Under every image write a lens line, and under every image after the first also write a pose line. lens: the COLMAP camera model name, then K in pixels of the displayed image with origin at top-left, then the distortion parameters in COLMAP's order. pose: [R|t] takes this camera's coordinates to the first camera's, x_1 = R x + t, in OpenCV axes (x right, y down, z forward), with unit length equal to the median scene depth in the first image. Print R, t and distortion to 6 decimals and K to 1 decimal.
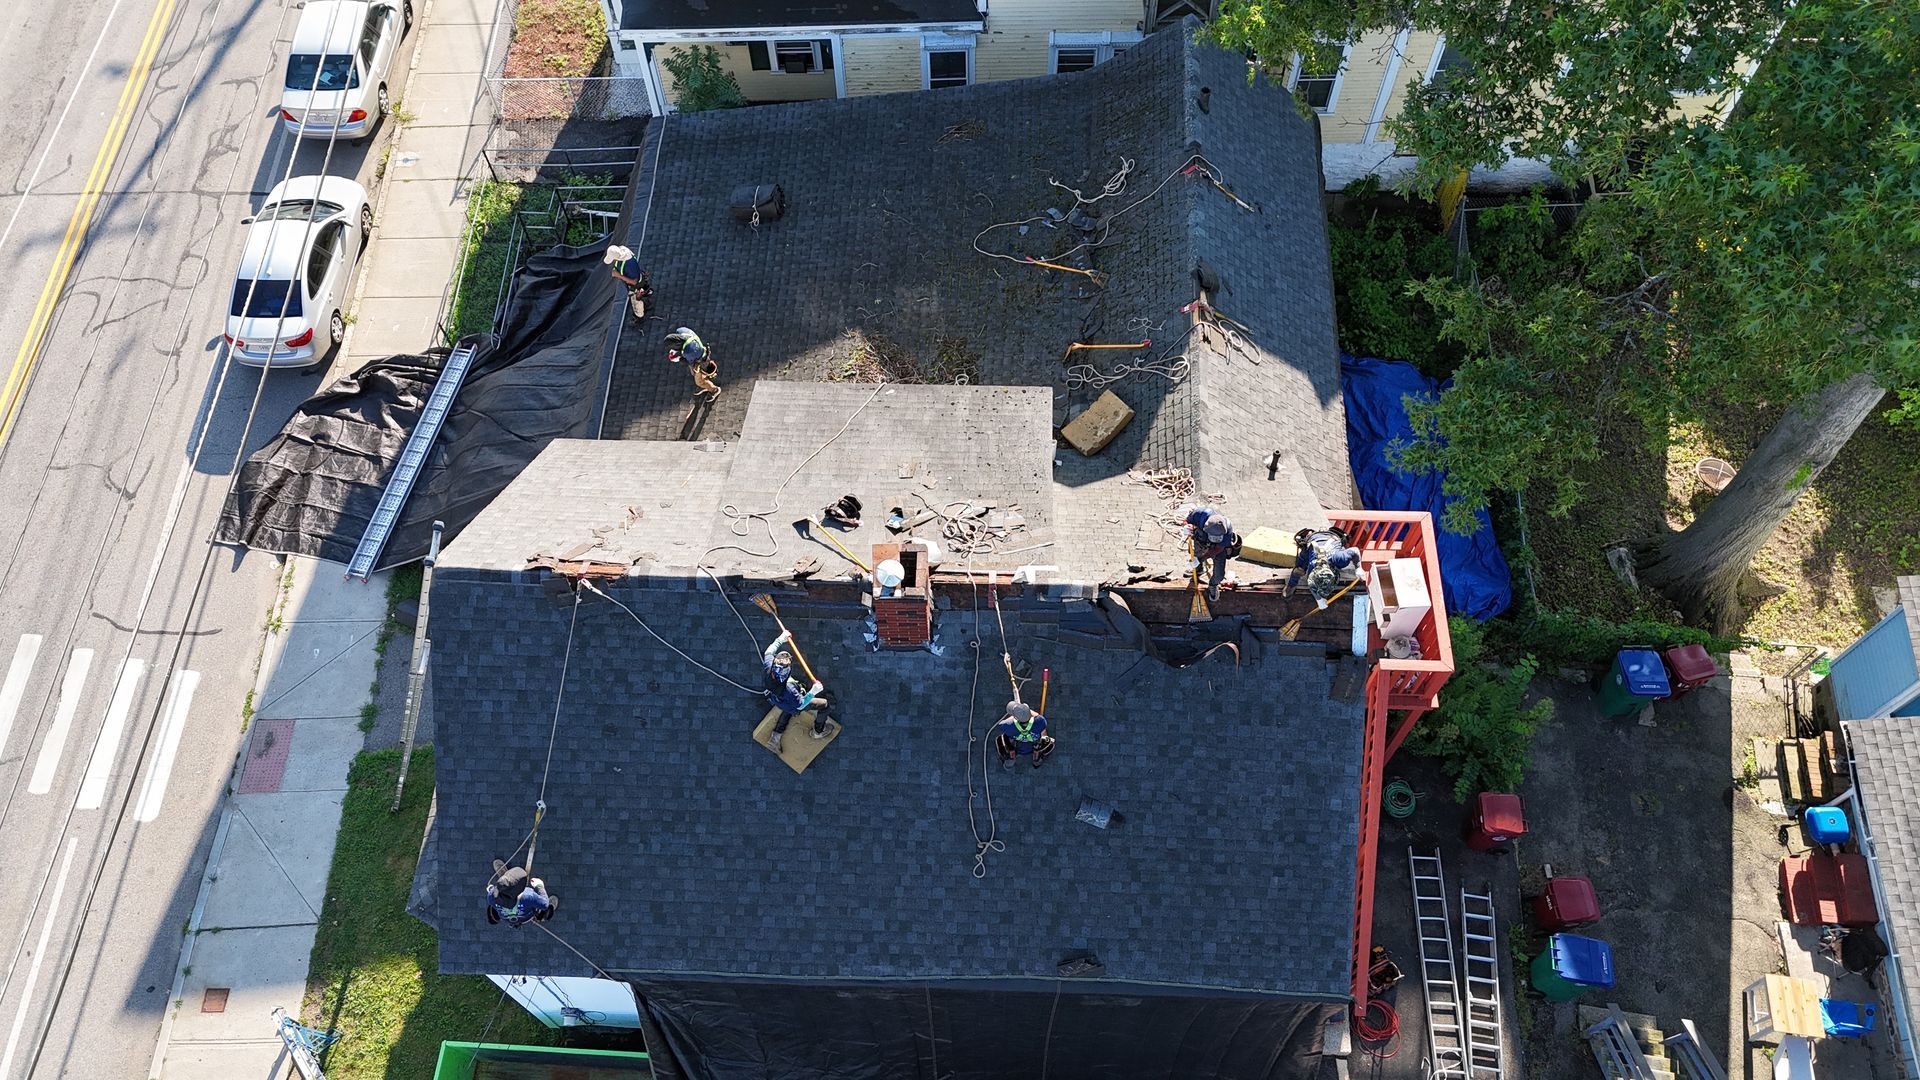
lens RADIAL K [[1415.2, 0, 961.6], [0, 1415.2, 540.7], [0, 0, 1]] dist [0.078760, -0.077487]
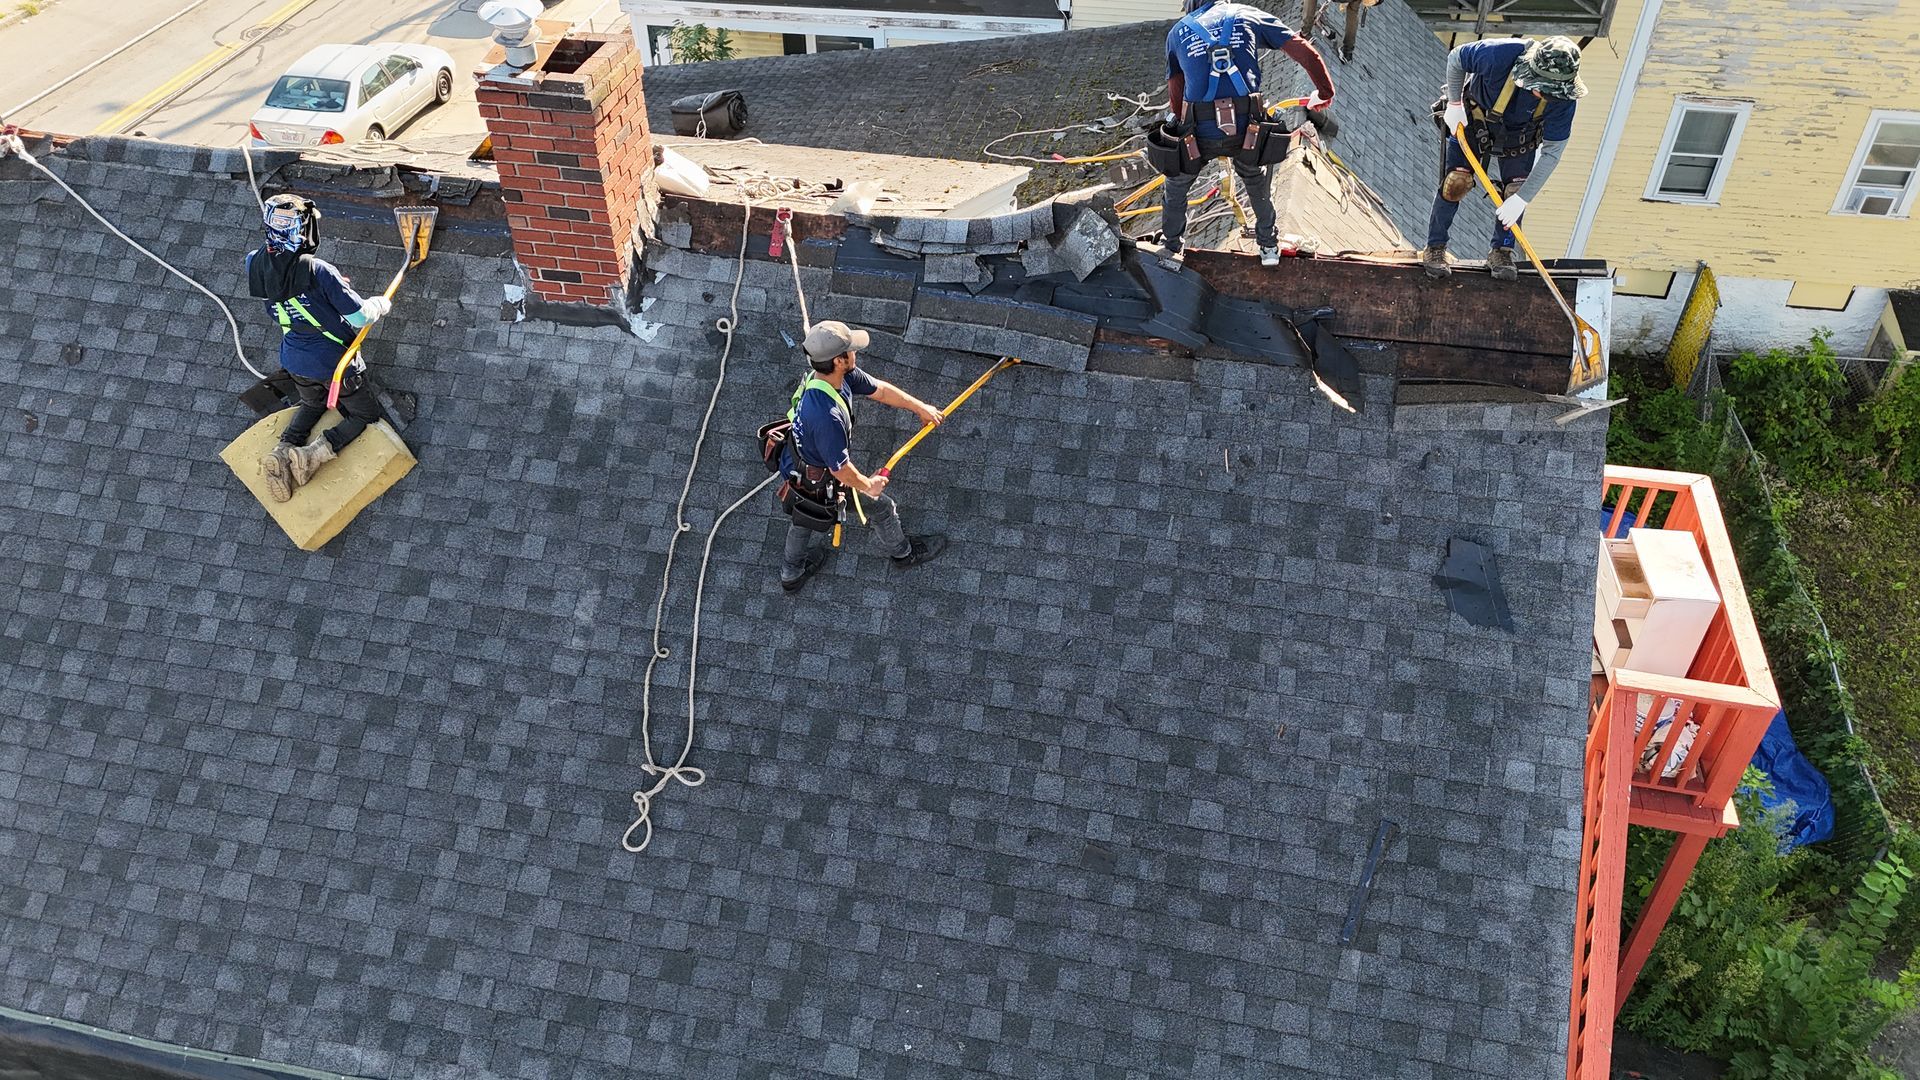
lens RADIAL K [[1415.2, 0, 961.5], [0, 1415.2, 544.5], [0, 0, 1]] dist [0.078760, -0.077487]
pose [[0.984605, 0.116636, -0.130186, 0.111444], [-0.154721, 0.928100, -0.338661, 0.206088], [0.081326, 0.353590, 0.931859, 0.430020]]
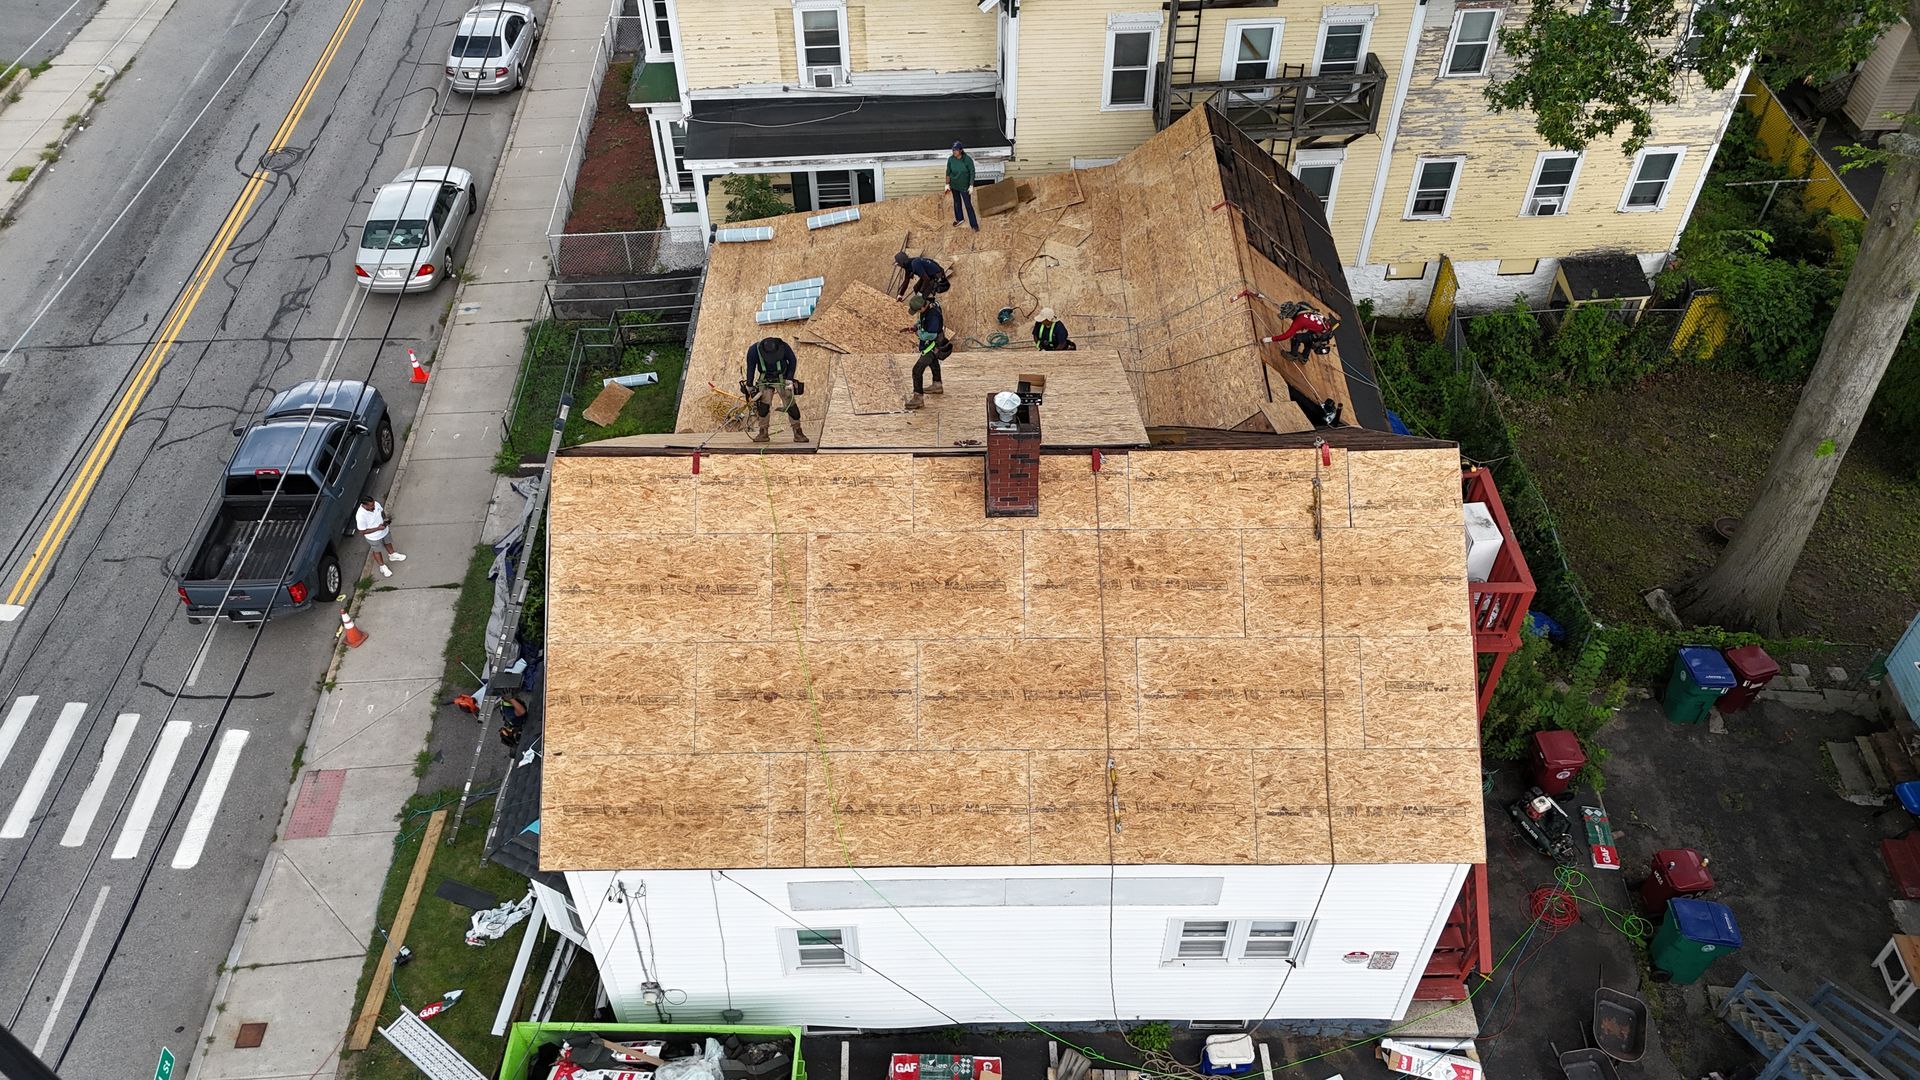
lens RADIAL K [[1415.2, 0, 959.5], [0, 1415.2, 540.6], [0, 0, 1]] dist [0.078760, -0.077487]
pose [[0.999093, -0.029245, 0.030942, -0.080296], [0.036407, 0.963620, -0.264783, 0.262031], [-0.022072, 0.265670, 0.963811, 0.016535]]
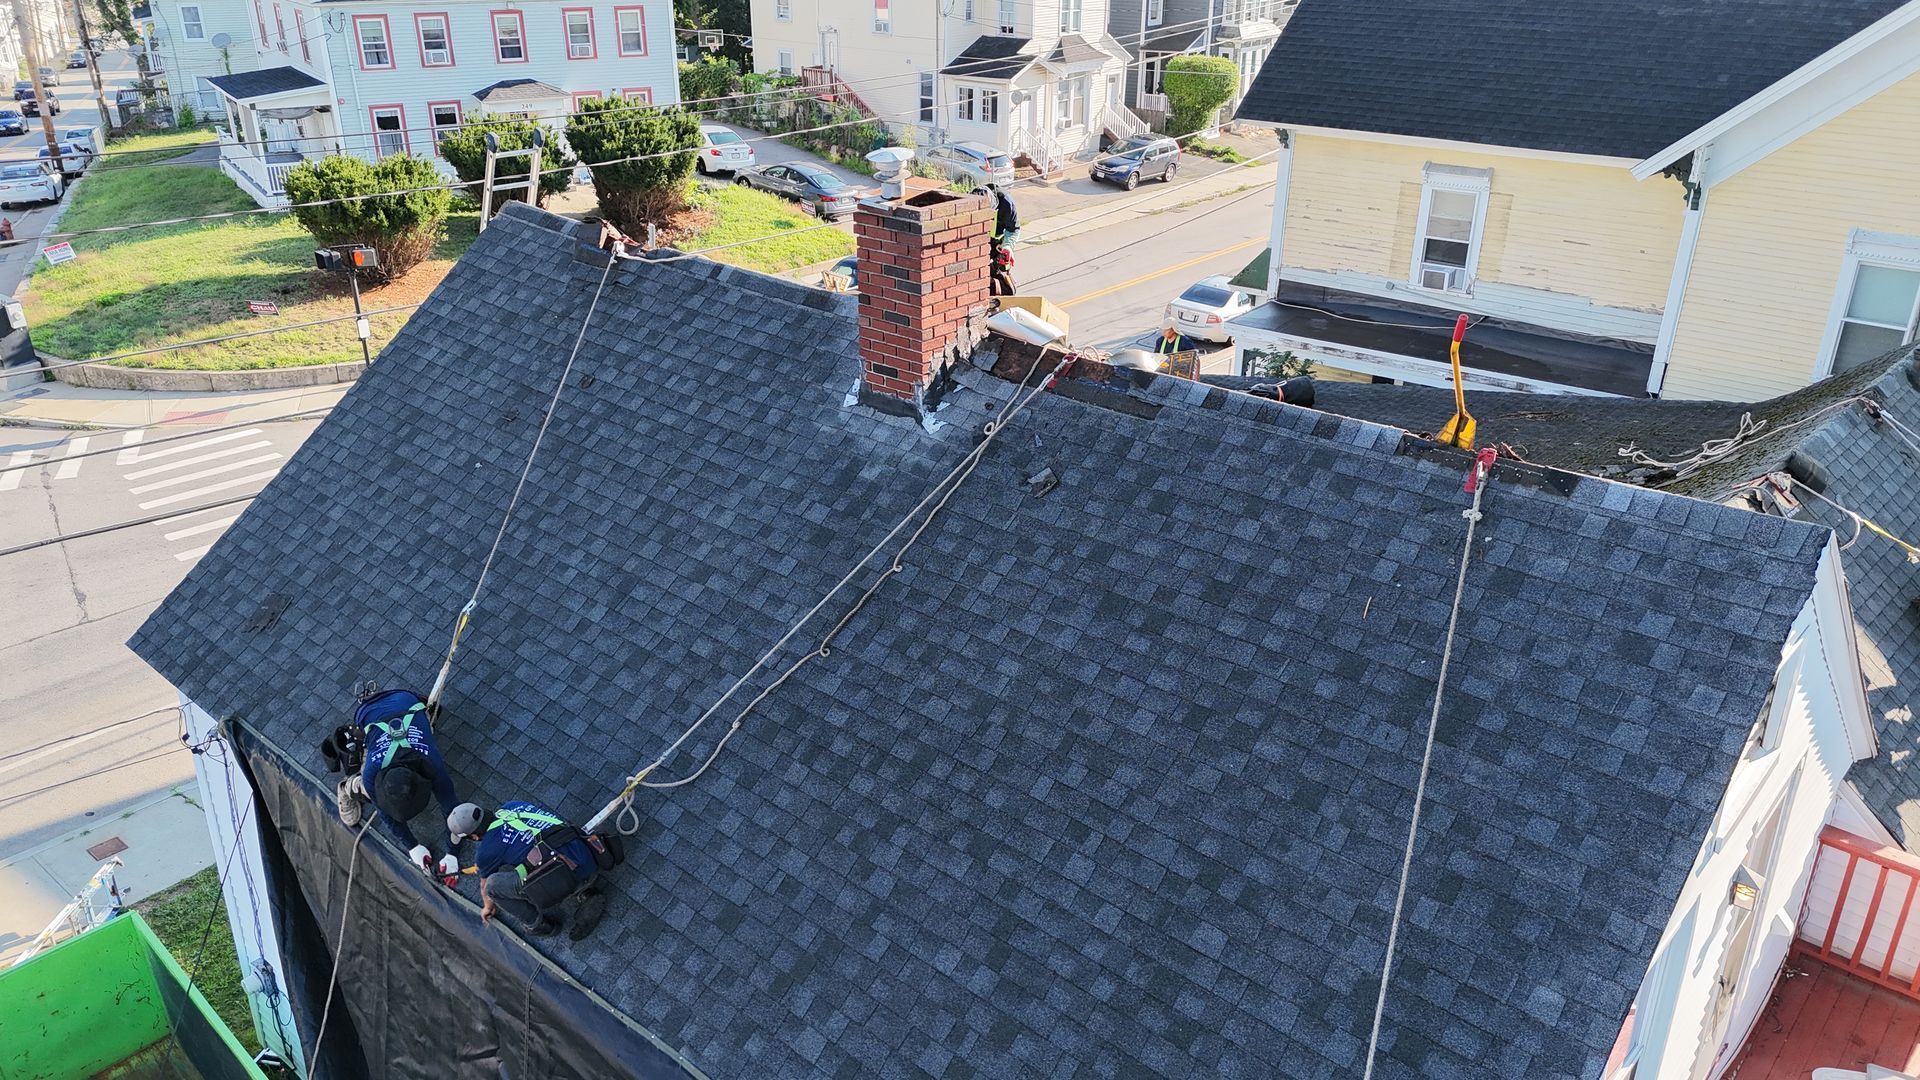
lens RADIAL K [[1415.2, 0, 961.7], [0, 1415.2, 544.7], [0, 0, 1]] dist [0.078760, -0.077487]
pose [[0.762737, 0.278483, -0.583678, 0.237269], [-0.566853, 0.722339, -0.396111, 0.234681], [0.311303, 0.632988, 0.708813, 0.460721]]
